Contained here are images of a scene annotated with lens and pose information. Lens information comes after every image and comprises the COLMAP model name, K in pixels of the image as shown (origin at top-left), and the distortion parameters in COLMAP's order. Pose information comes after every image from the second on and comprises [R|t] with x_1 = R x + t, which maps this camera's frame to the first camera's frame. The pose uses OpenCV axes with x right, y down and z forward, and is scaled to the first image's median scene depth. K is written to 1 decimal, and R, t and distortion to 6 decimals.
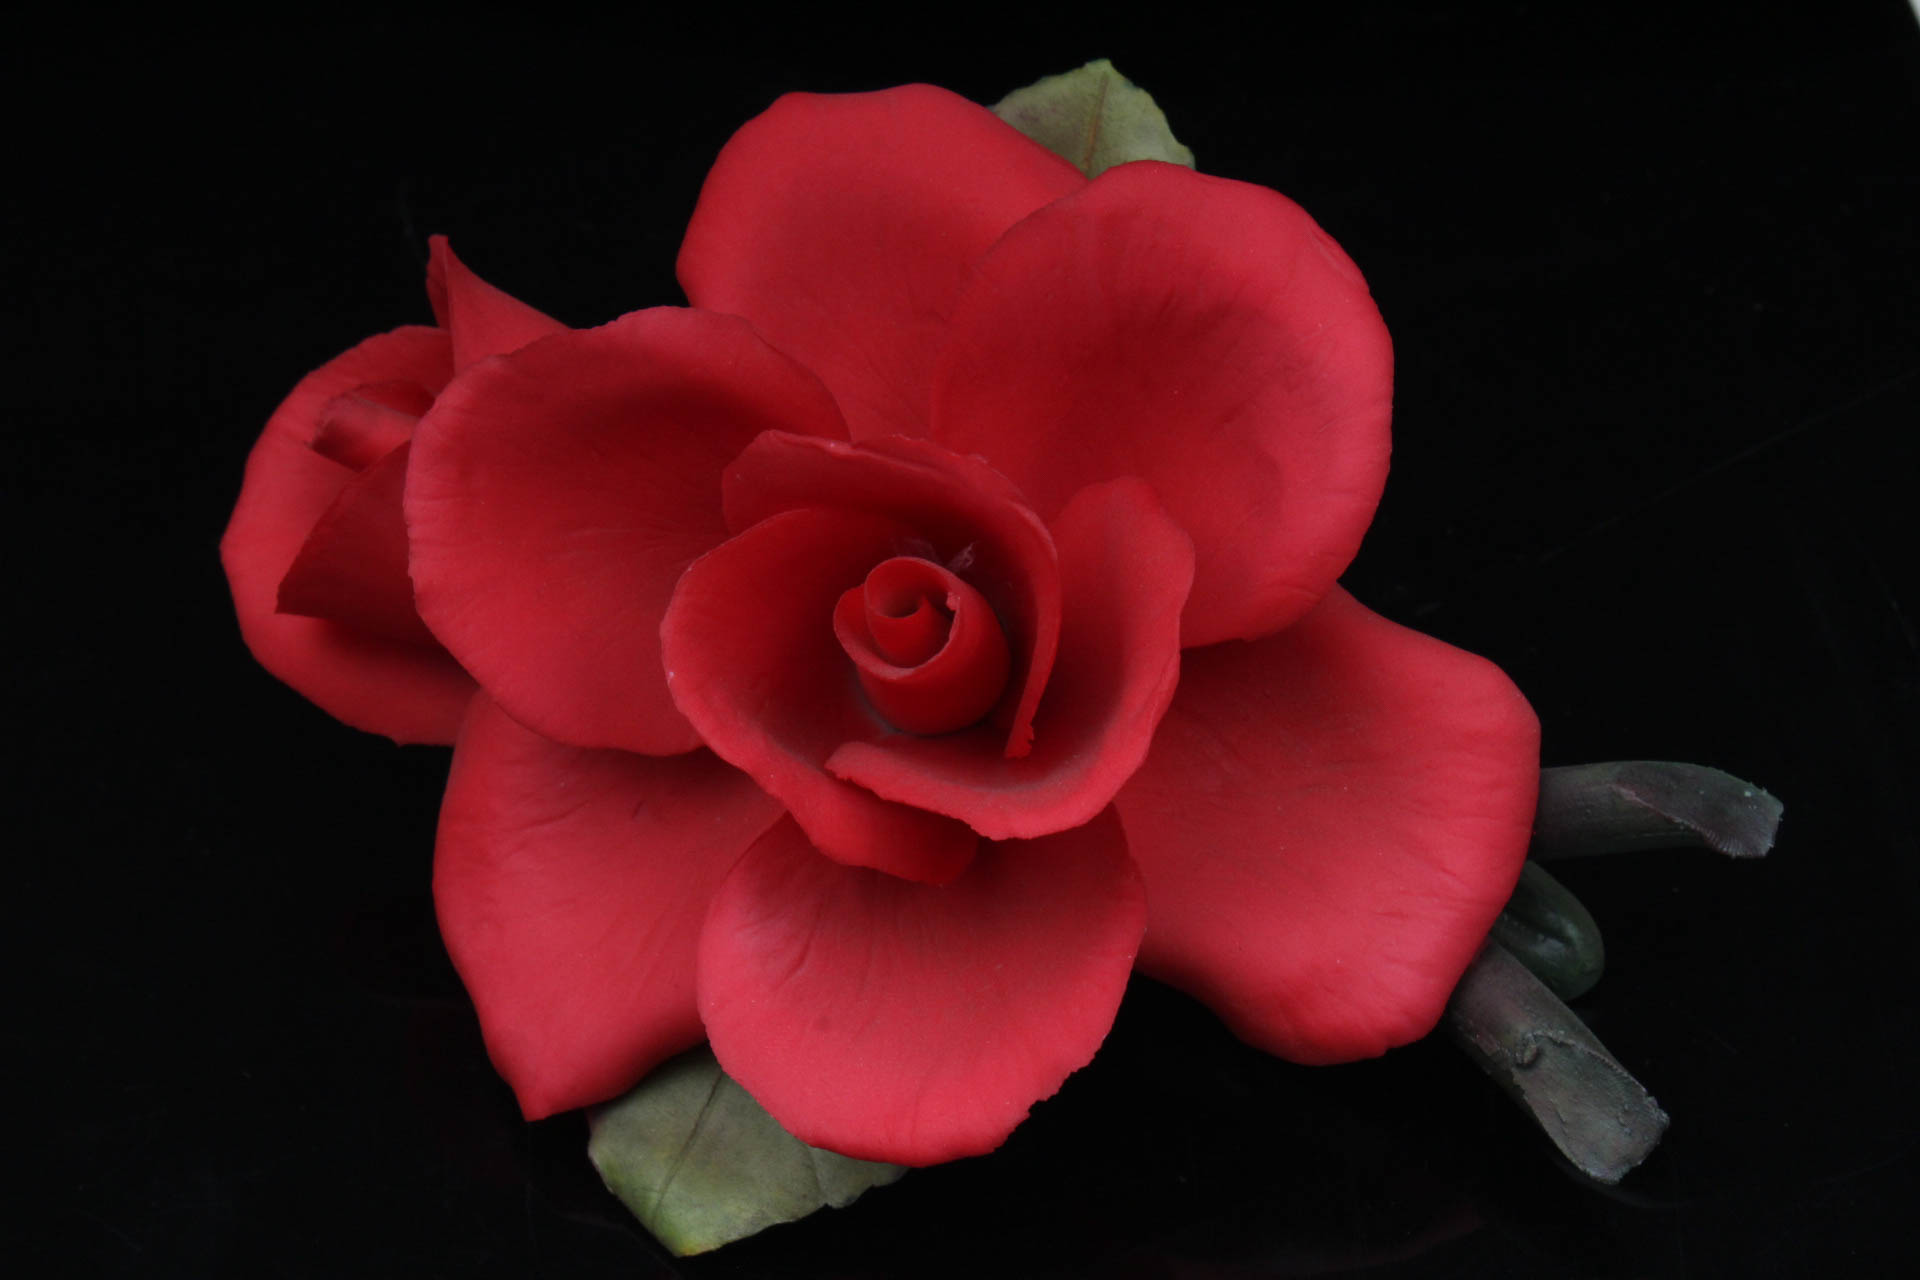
lens RADIAL K [[2998.6, 0, 957.1], [0, 2998.6, 641.8], [0, 0, 1]] dist [0.022679, 0.000000]
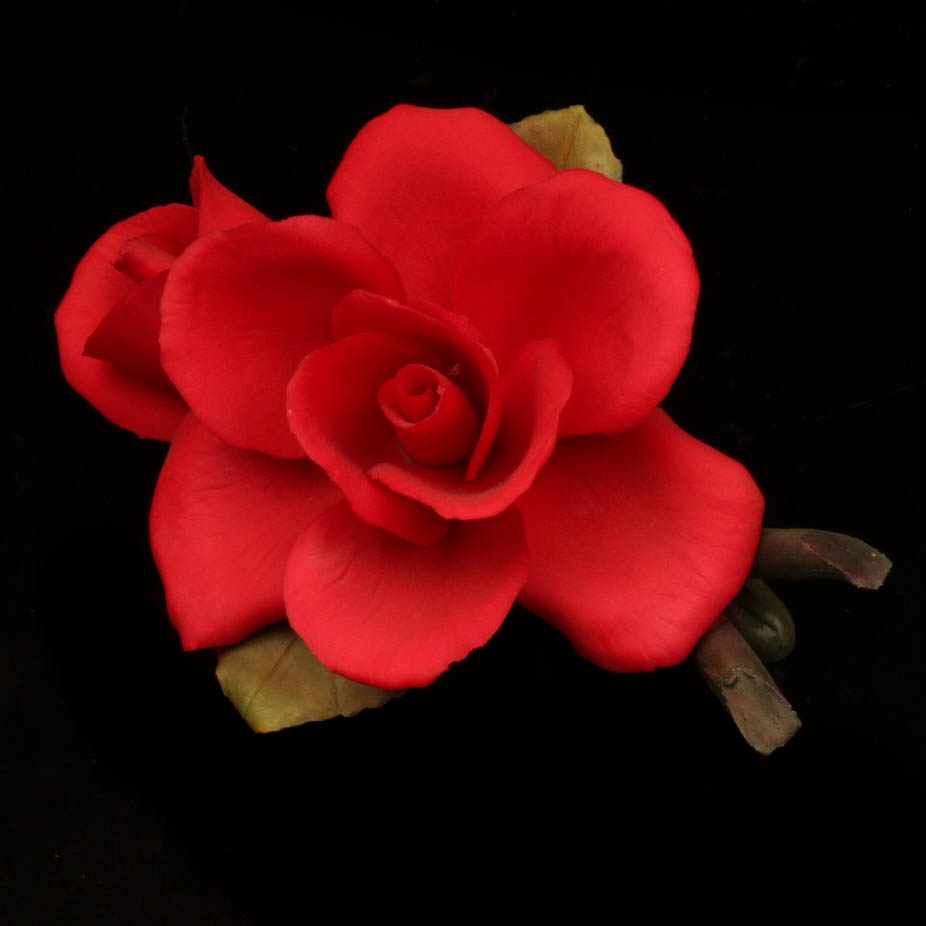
lens RADIAL K [[2056.5, 0, 453.6], [0, 2056.5, 412.5], [0, 0, 1]] dist [0.037909, 0.000000]
pose [[0.991360, 0.126104, -0.036108, 0.047364], [-0.126589, 0.991889, -0.011464, 0.012004], [0.034370, 0.015935, 0.999282, -0.252905]]
